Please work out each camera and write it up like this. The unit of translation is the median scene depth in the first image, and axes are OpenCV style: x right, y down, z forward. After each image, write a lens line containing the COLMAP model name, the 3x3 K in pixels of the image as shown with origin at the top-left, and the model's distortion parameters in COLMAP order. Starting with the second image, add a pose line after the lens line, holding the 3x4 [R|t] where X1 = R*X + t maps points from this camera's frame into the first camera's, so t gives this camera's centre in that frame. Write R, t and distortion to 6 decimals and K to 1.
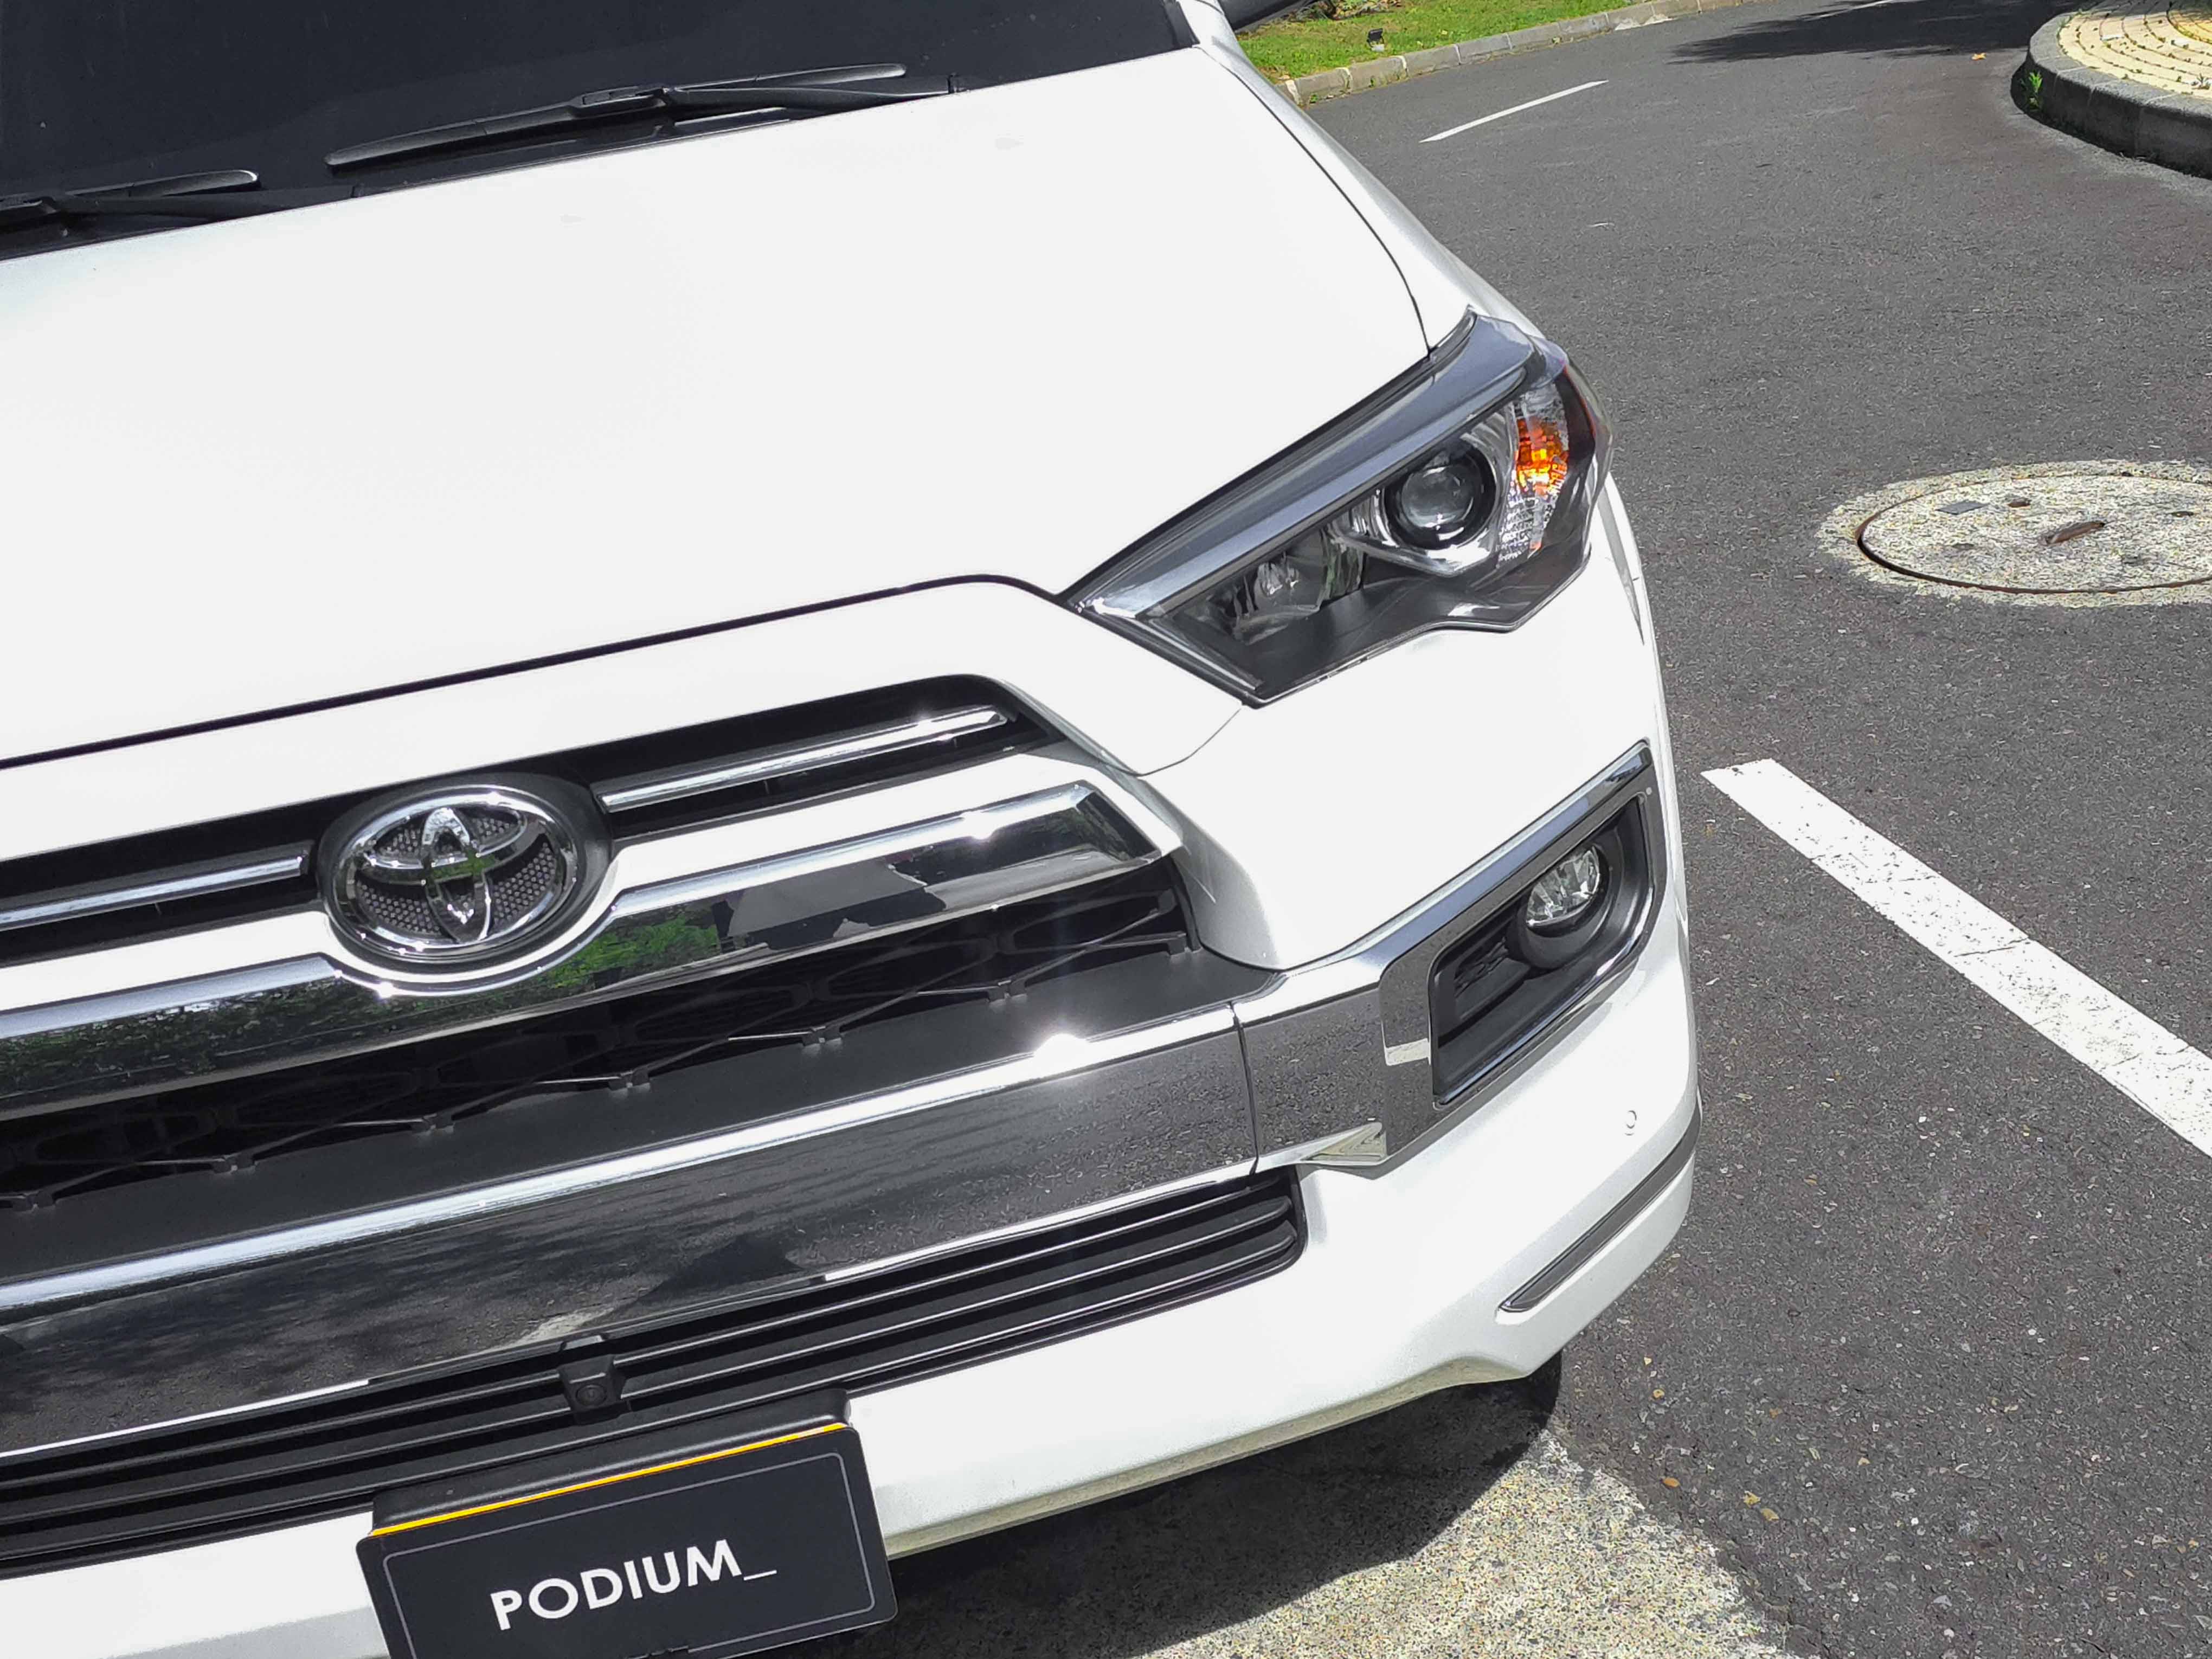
lens RADIAL K [[2584.3, 0, 1121.8], [0, 2584.3, 792.1], [0, 0, 1]] dist [0.127094, -0.225881]
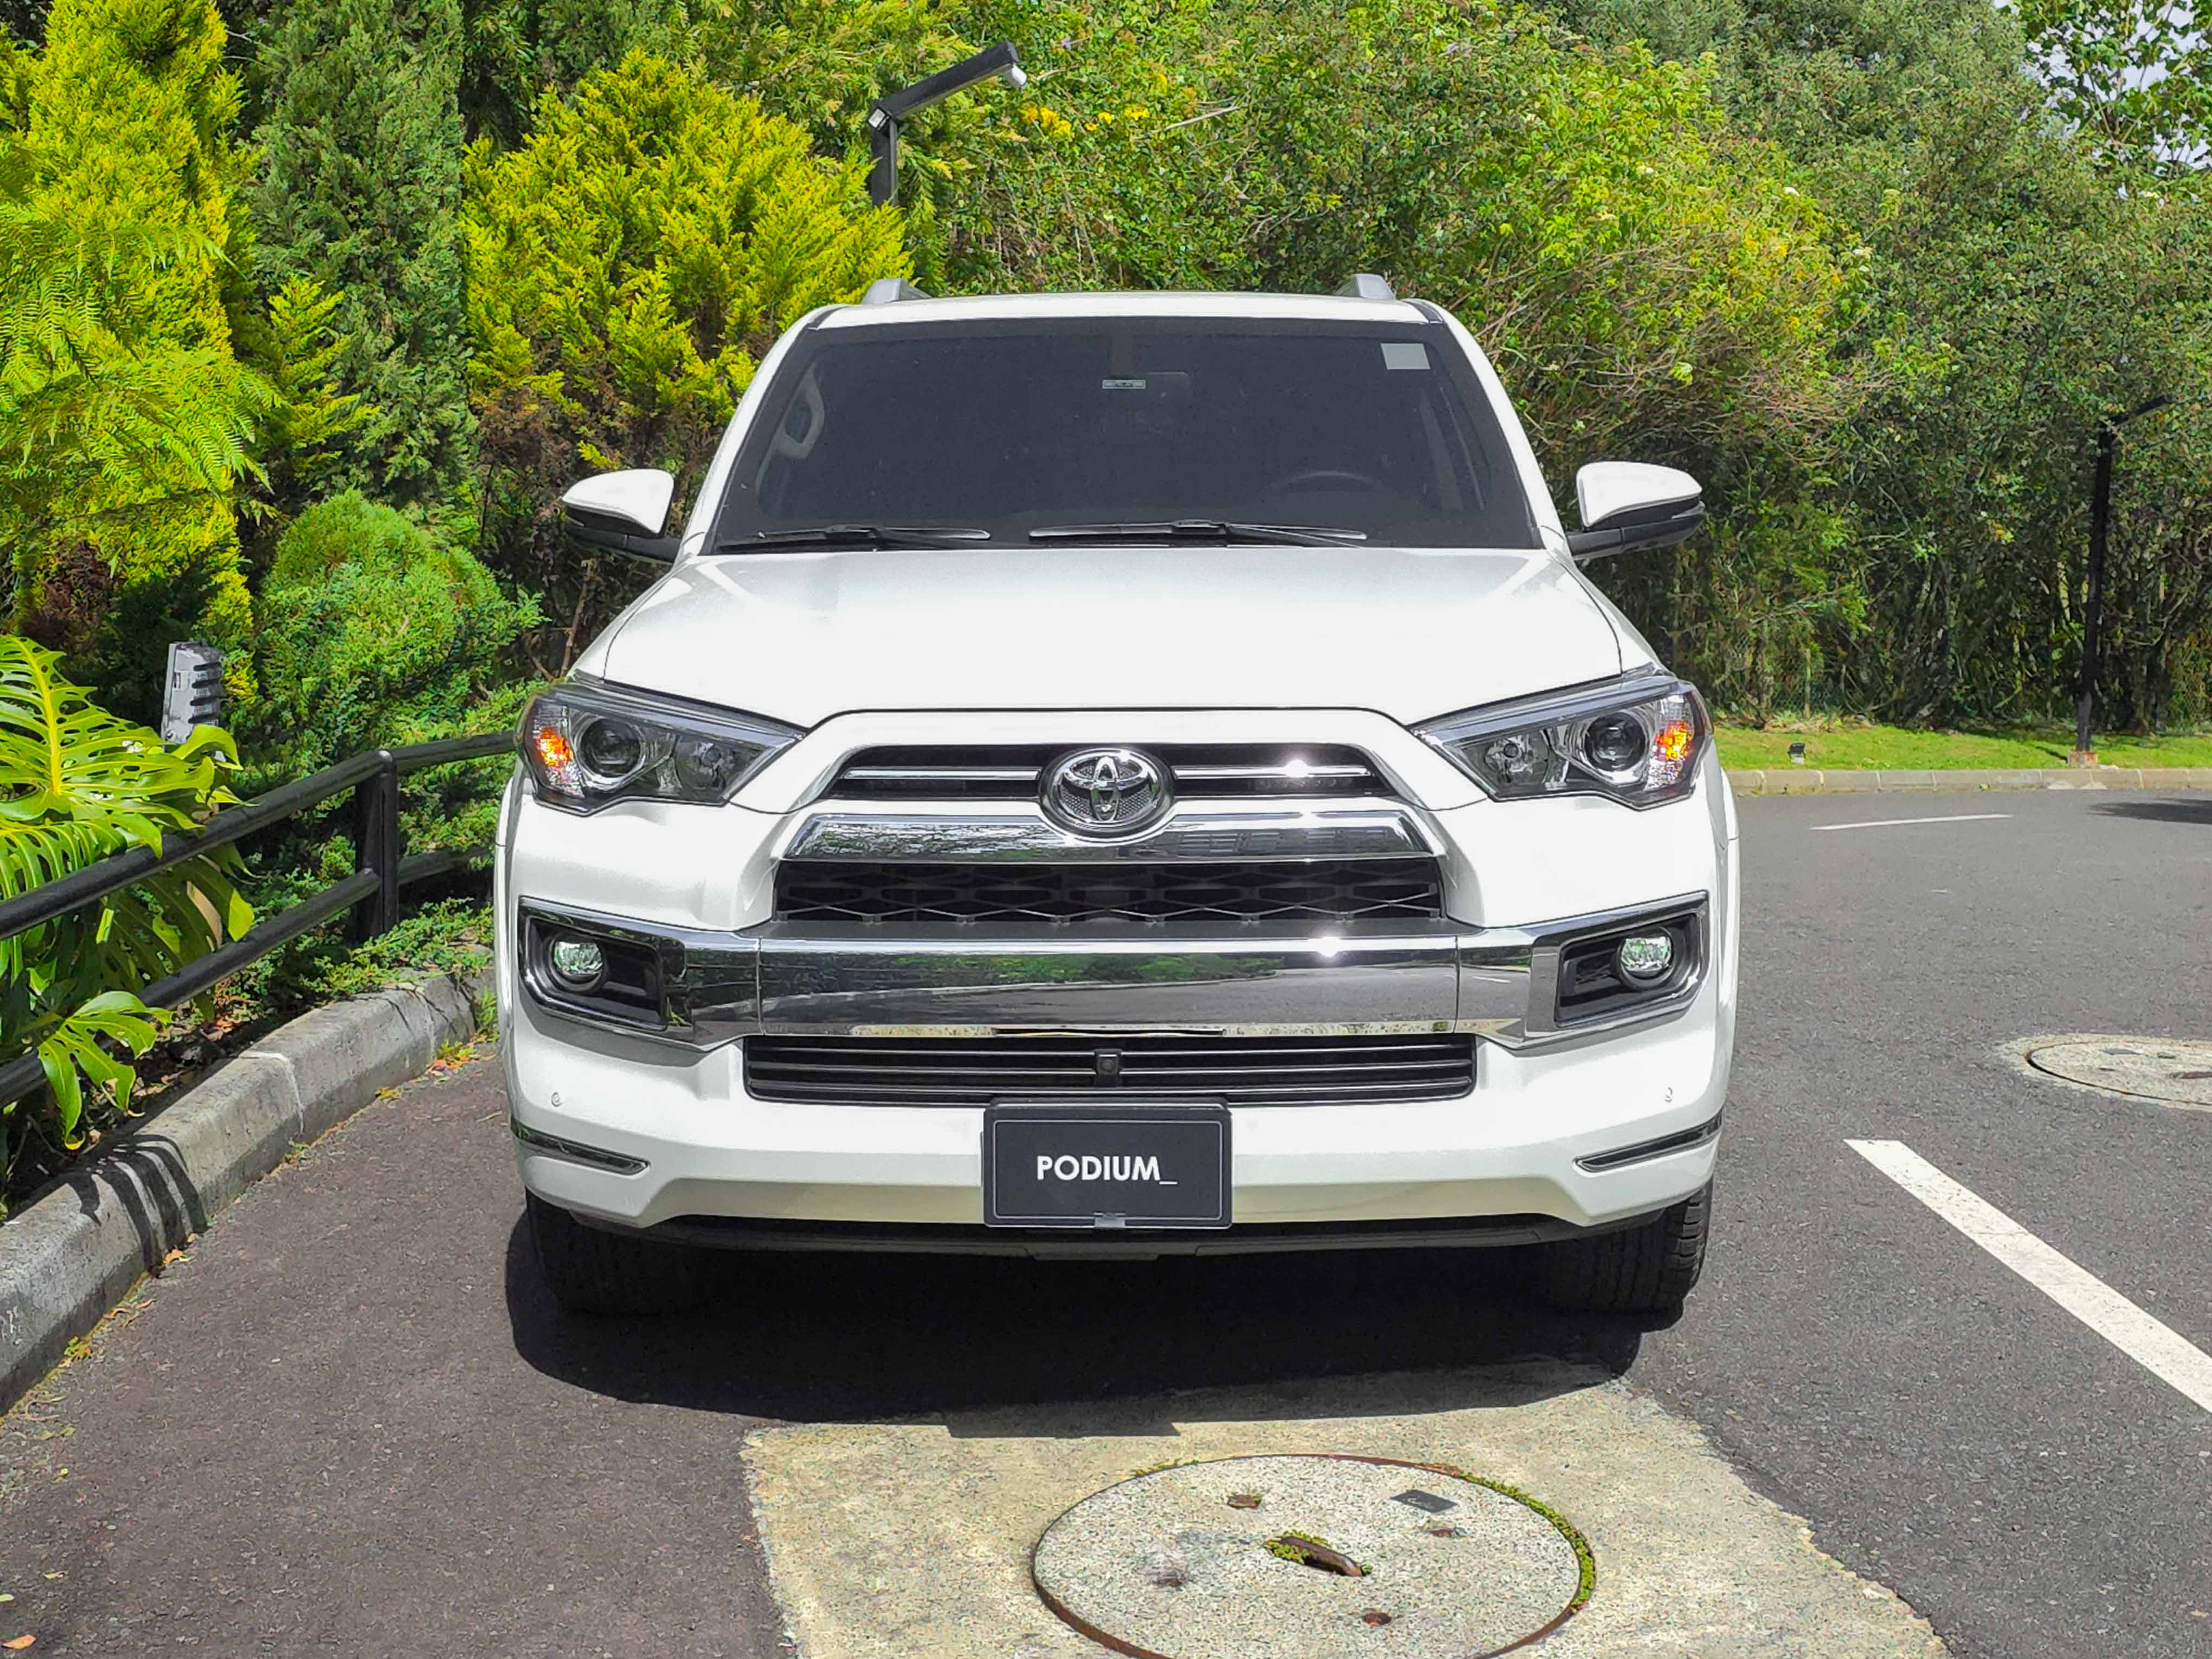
lens RADIAL K [[2843.1, 0, 1080.3], [0, 2843.1, 778.4], [0, 0, 1]] dist [0.159608, -0.376619]
pose [[0.972510, 0.168576, -0.160642, 0.082310], [-0.204061, 0.949288, -0.239190, 0.488796], [0.112174, 0.265395, 0.957592, -1.039158]]
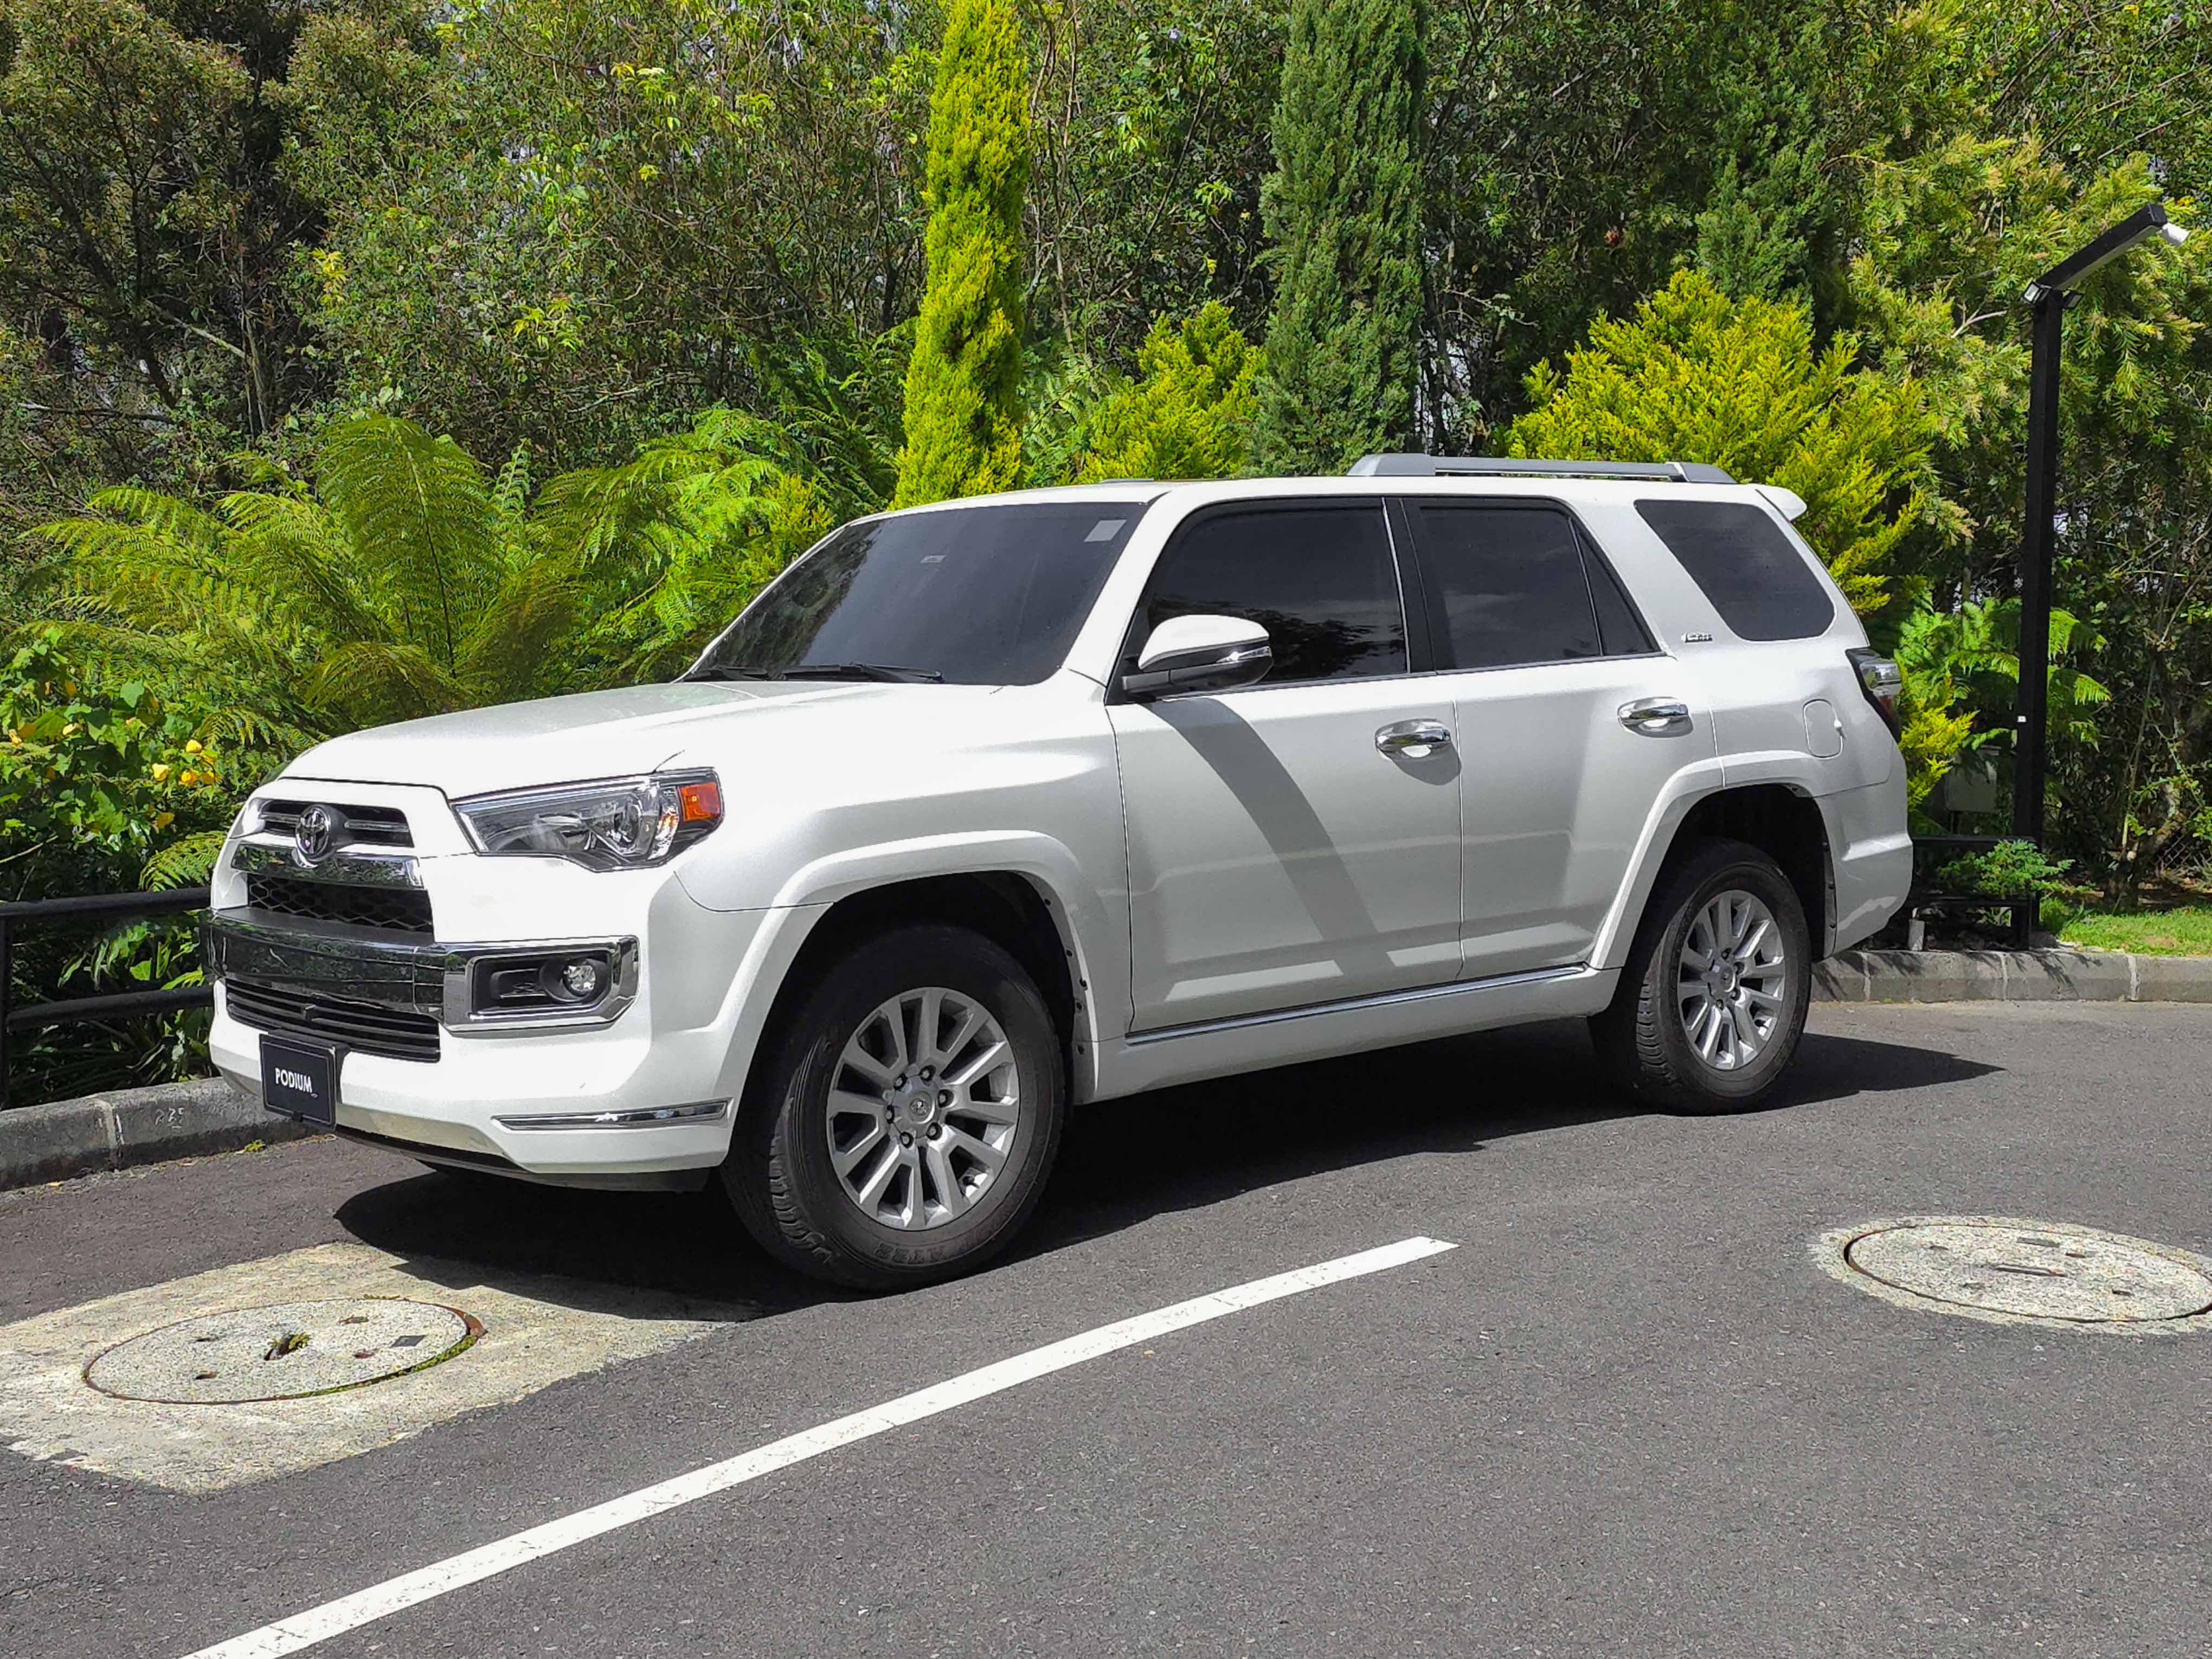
lens RADIAL K [[2584.3, 0, 1121.8], [0, 2584.3, 792.1], [0, 0, 1]] dist [0.127094, -0.225881]
pose [[0.530948, 0.192130, -0.825336, 2.478349], [-0.379570, 0.924711, -0.028918, -0.253910], [0.757641, 0.328627, 0.563900, -0.081882]]
